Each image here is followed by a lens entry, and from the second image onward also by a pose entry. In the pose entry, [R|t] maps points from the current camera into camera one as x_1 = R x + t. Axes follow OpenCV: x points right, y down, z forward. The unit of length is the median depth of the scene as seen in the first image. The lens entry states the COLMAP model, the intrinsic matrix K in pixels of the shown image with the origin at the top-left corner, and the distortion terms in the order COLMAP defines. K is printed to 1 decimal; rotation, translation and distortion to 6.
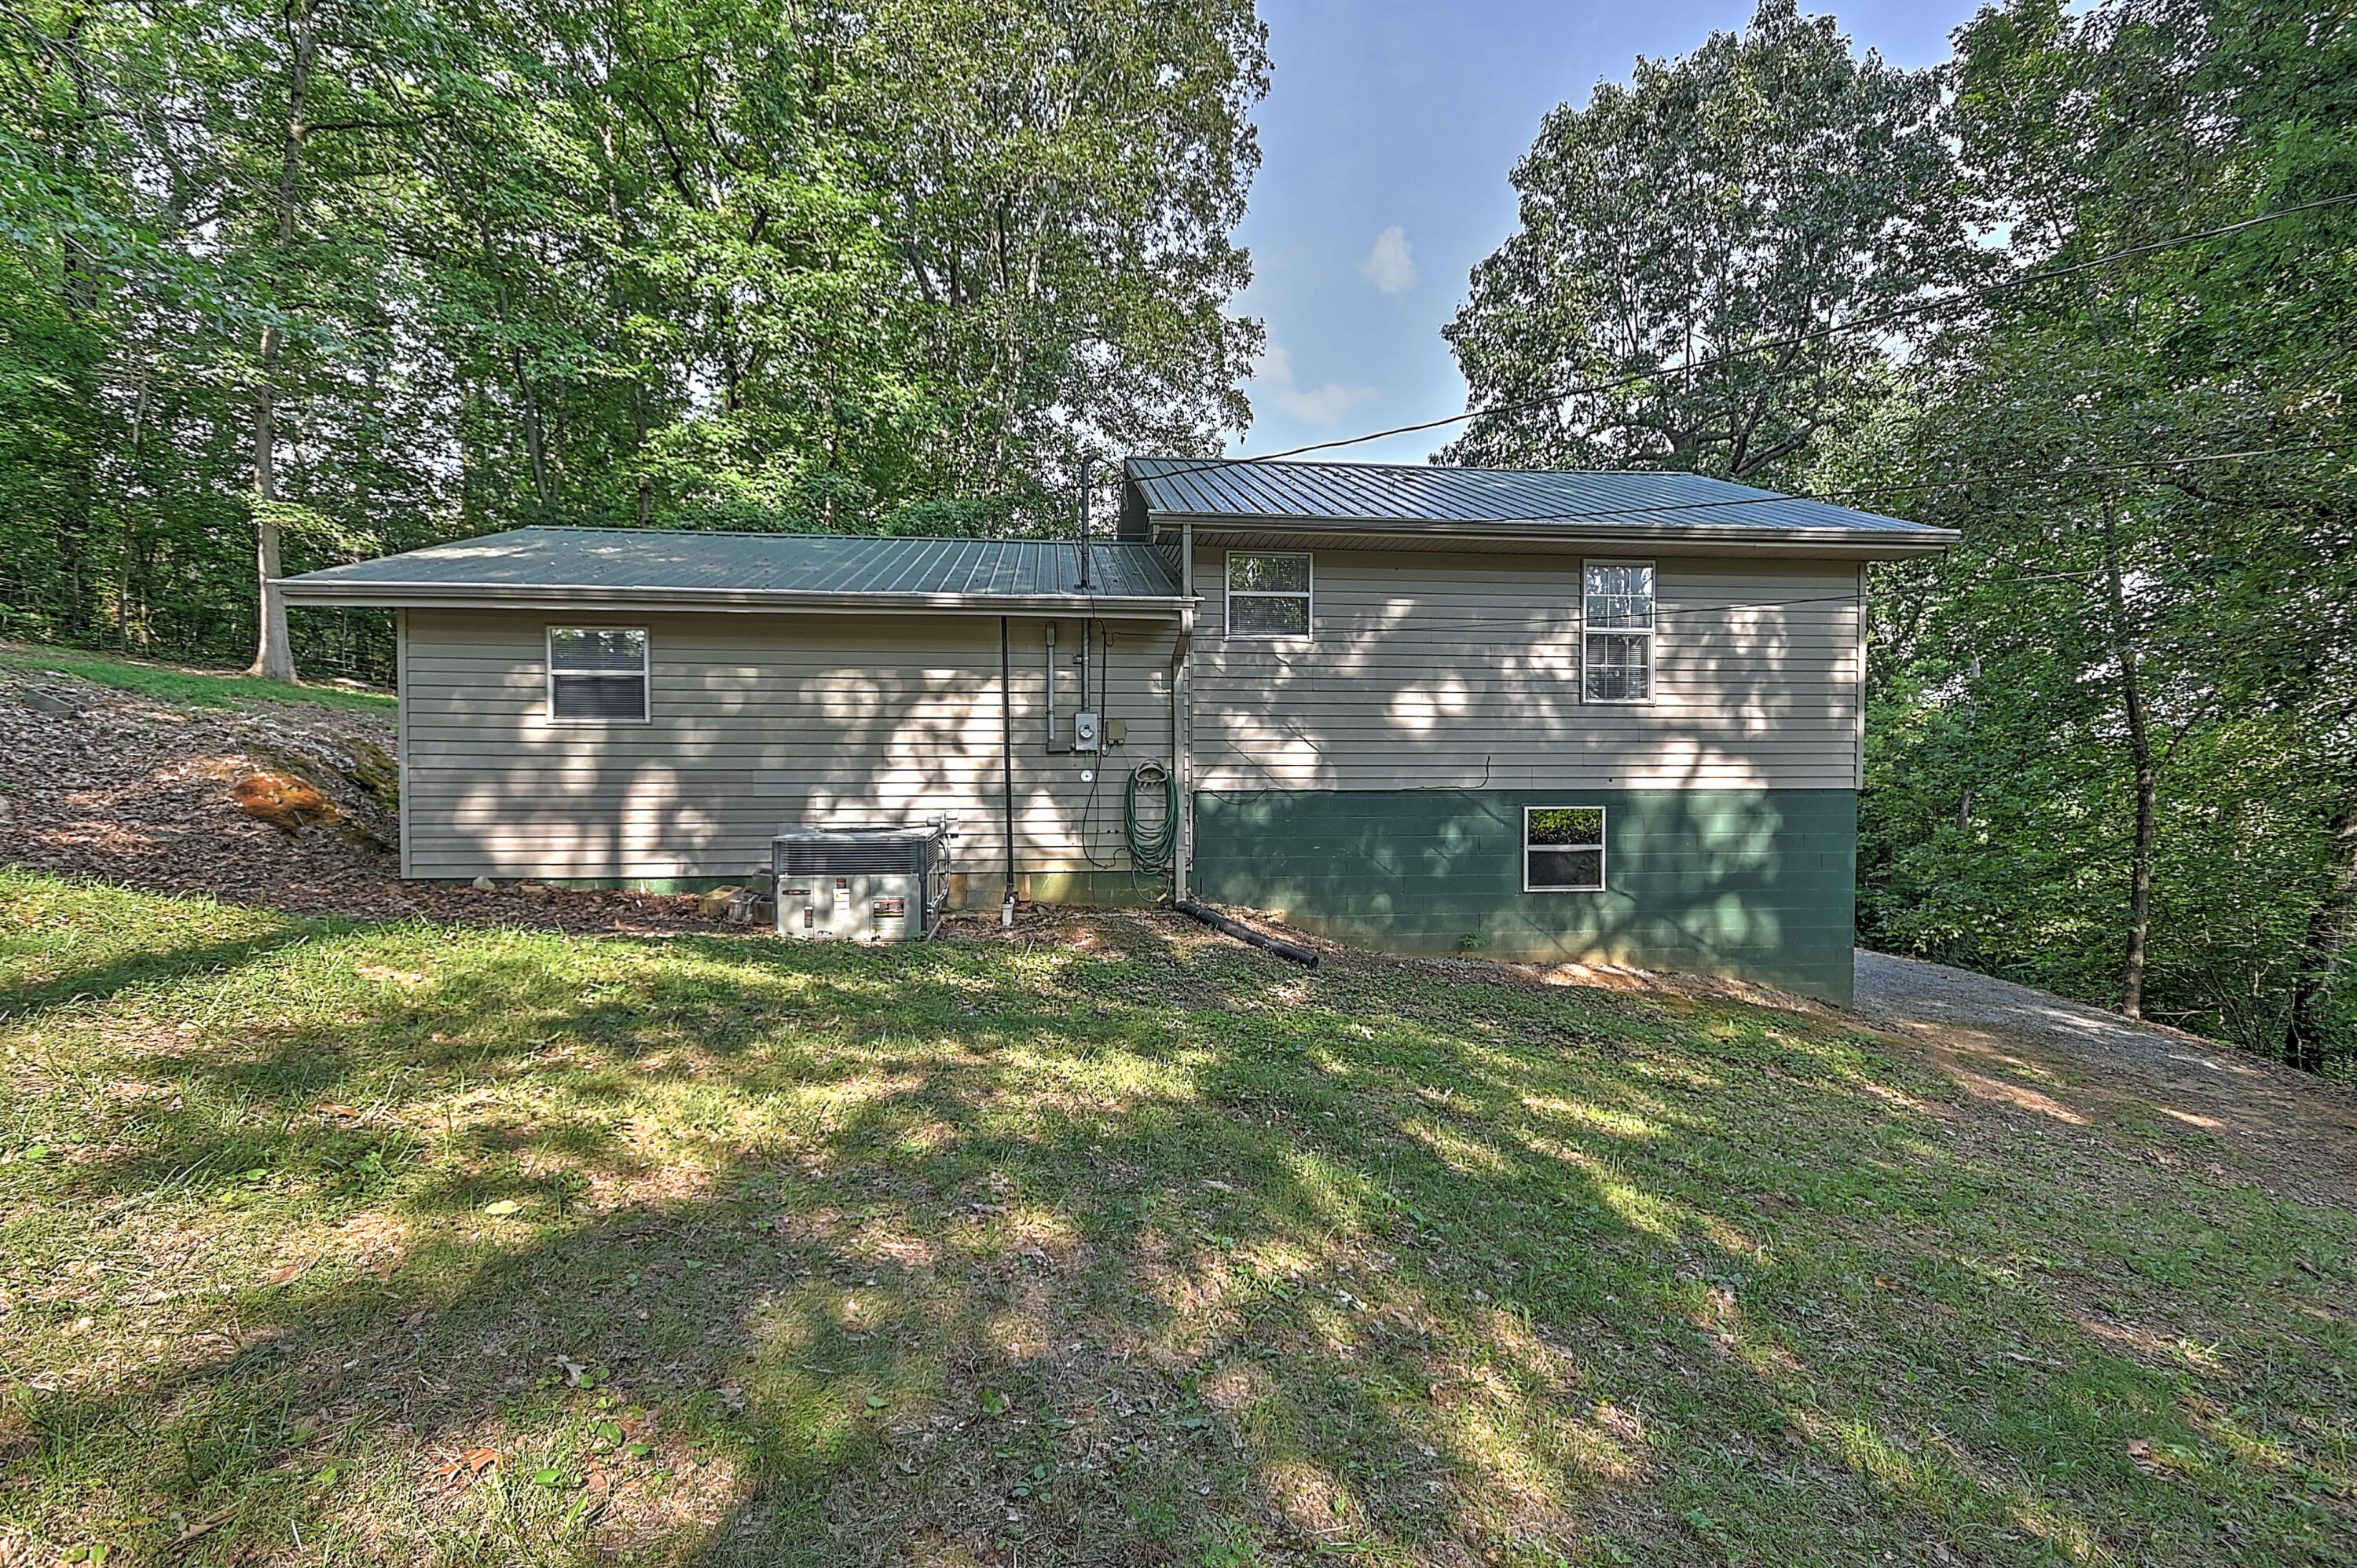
lens RADIAL K [[1047.0, 0, 1180.3], [0, 1047.0, 797.6], [0, 0, 1]] dist [0.013199, -0.009851]
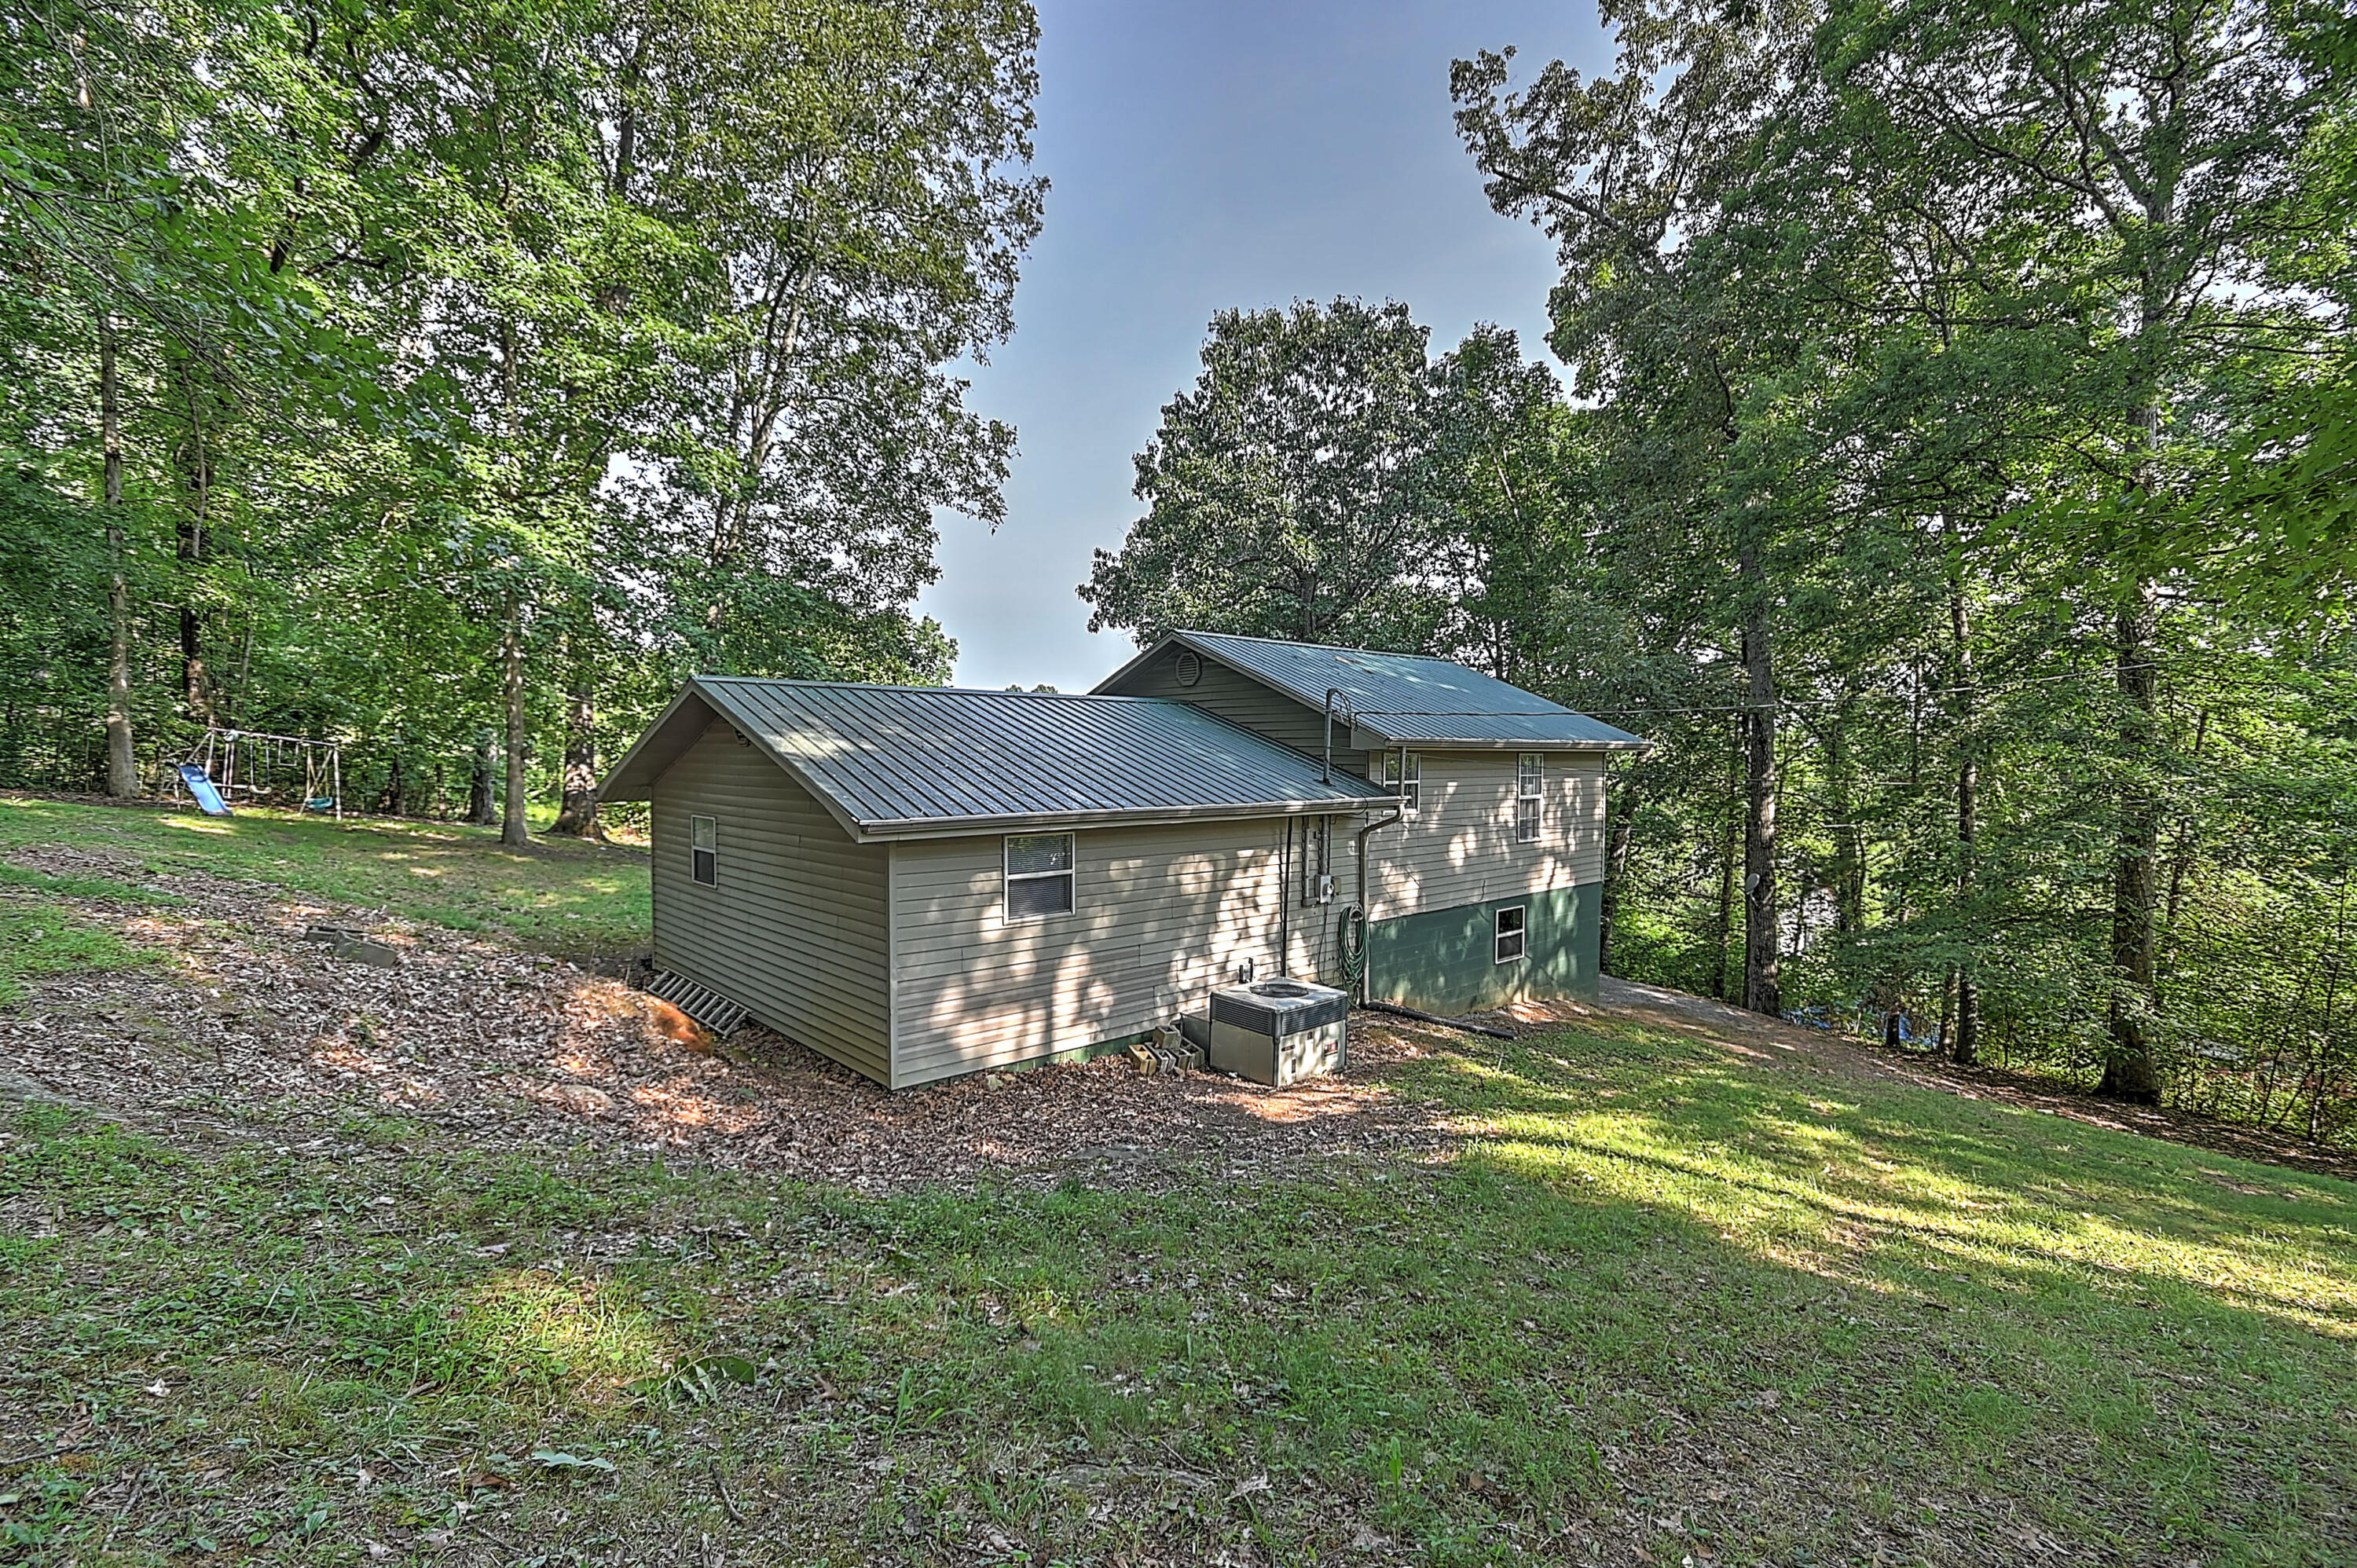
lens RADIAL K [[1047.0, 0, 1177.8], [0, 1047.0, 768.1], [0, 0, 1]] dist [0.013199, -0.009851]
pose [[0.810522, -0.008531, 0.585646, -1.050931], [0.010879, 0.999941, -0.000491, -0.221962], [-0.585607, 0.006769, 0.810567, 0.002128]]
